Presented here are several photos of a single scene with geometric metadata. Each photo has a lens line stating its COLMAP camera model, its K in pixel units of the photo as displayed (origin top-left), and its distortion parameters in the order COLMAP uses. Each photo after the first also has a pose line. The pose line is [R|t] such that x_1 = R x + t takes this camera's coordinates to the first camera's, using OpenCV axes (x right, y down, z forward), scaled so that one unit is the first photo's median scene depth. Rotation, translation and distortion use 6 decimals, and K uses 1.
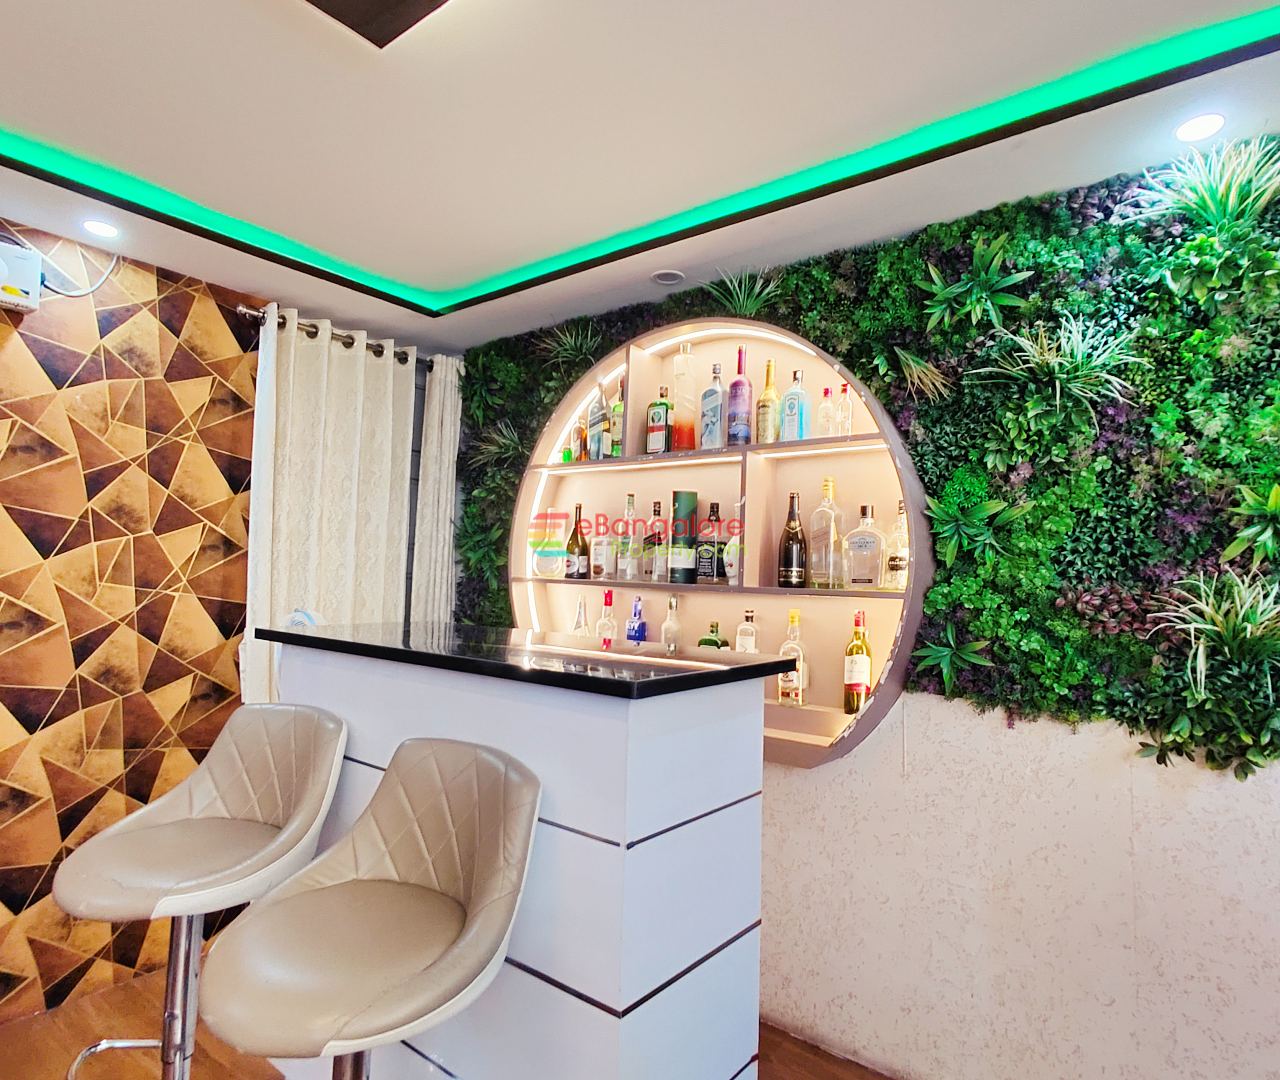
lens RADIAL K [[758.9, 0, 602.8], [0, 758.9, 539.9], [0, 0, 1]] dist [-0.002136, 0.001259]
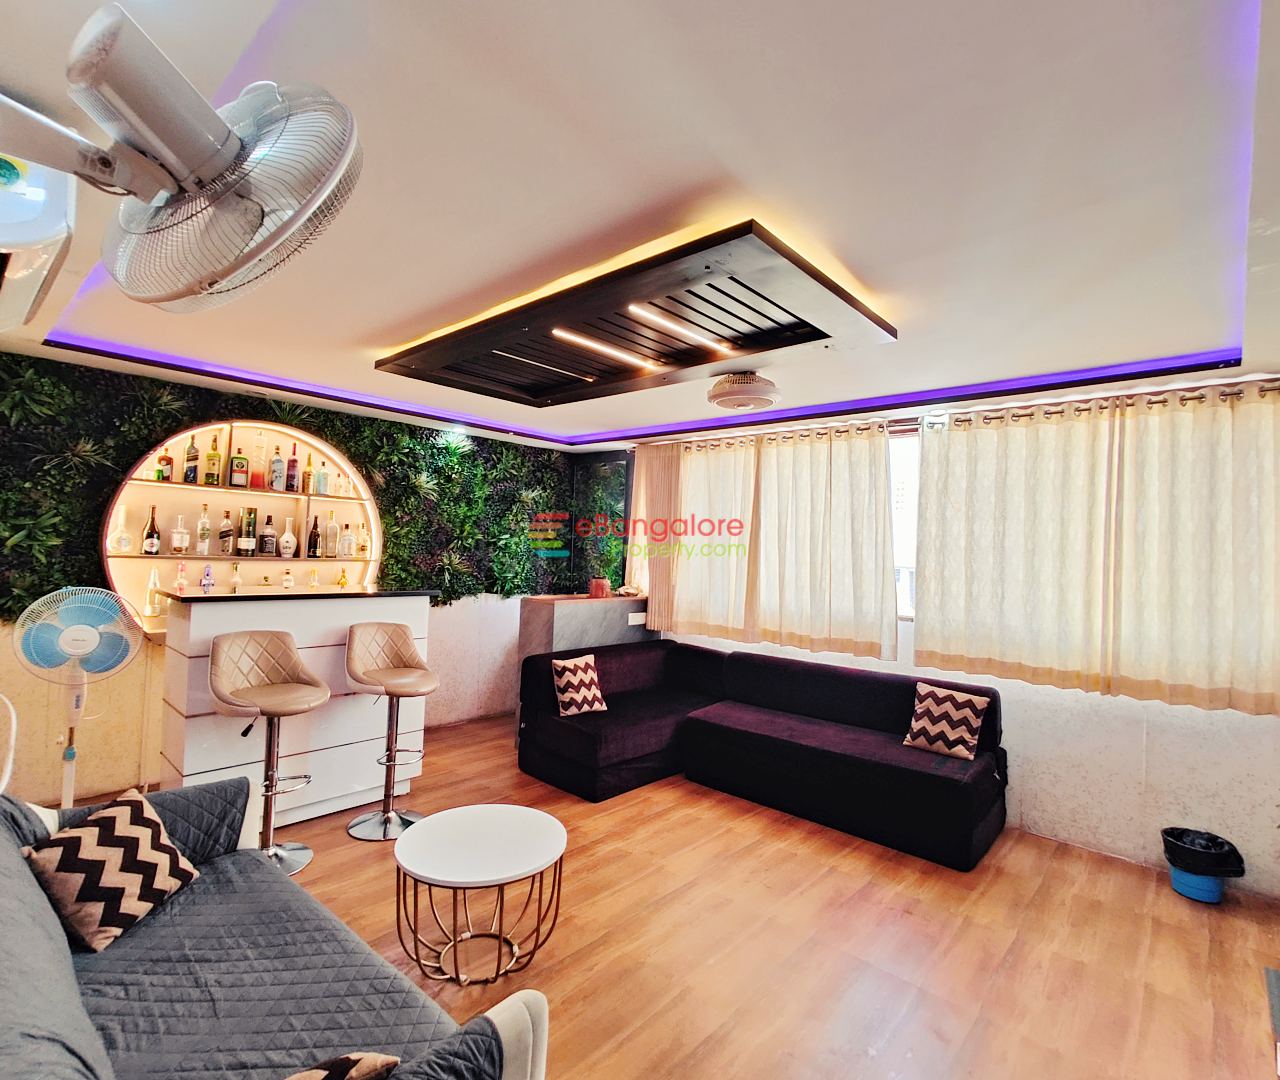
lens RADIAL K [[631.6, 0, 643.0], [0, 631.6, 538.8], [0, 0, 1]] dist [0.001435, 0.000844]
pose [[0.050167, -0.013598, 0.998648, -1.500230], [-0.087275, 0.996023, 0.017947, -0.107047], [-0.994920, -0.088057, 0.048781, -0.046915]]
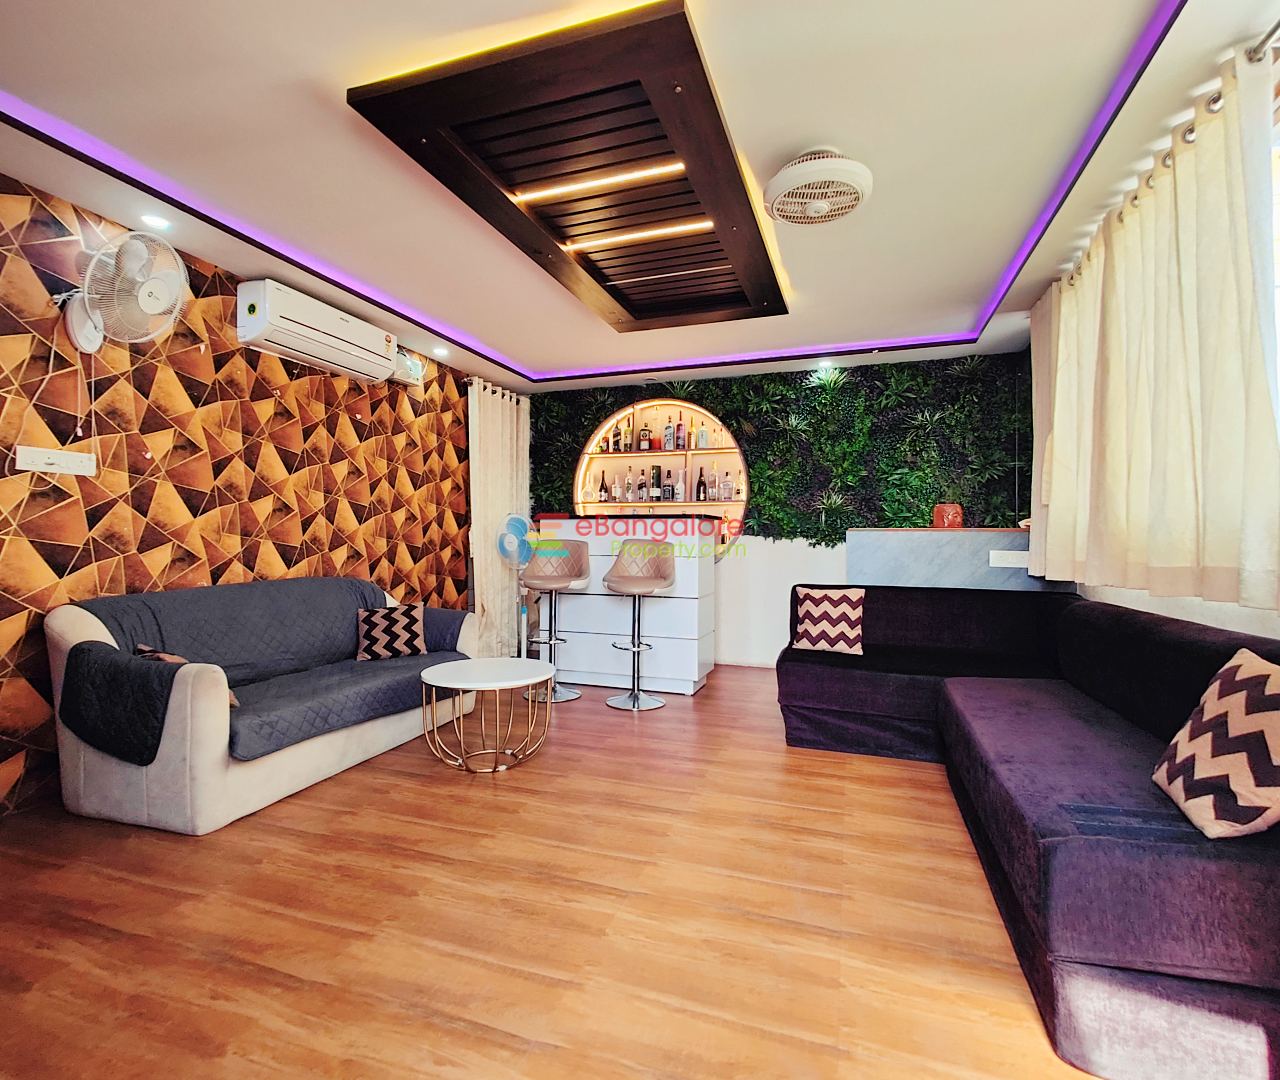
lens RADIAL K [[631.6, 0, 643.0], [0, 631.6, 538.8], [0, 0, 1]] dist [0.001435, 0.000844]
pose [[0.935315, -0.027702, 0.352730, -0.723115], [0.007335, 0.998234, 0.058947, 0.057923], [-0.353740, -0.052547, 0.933867, -1.013648]]
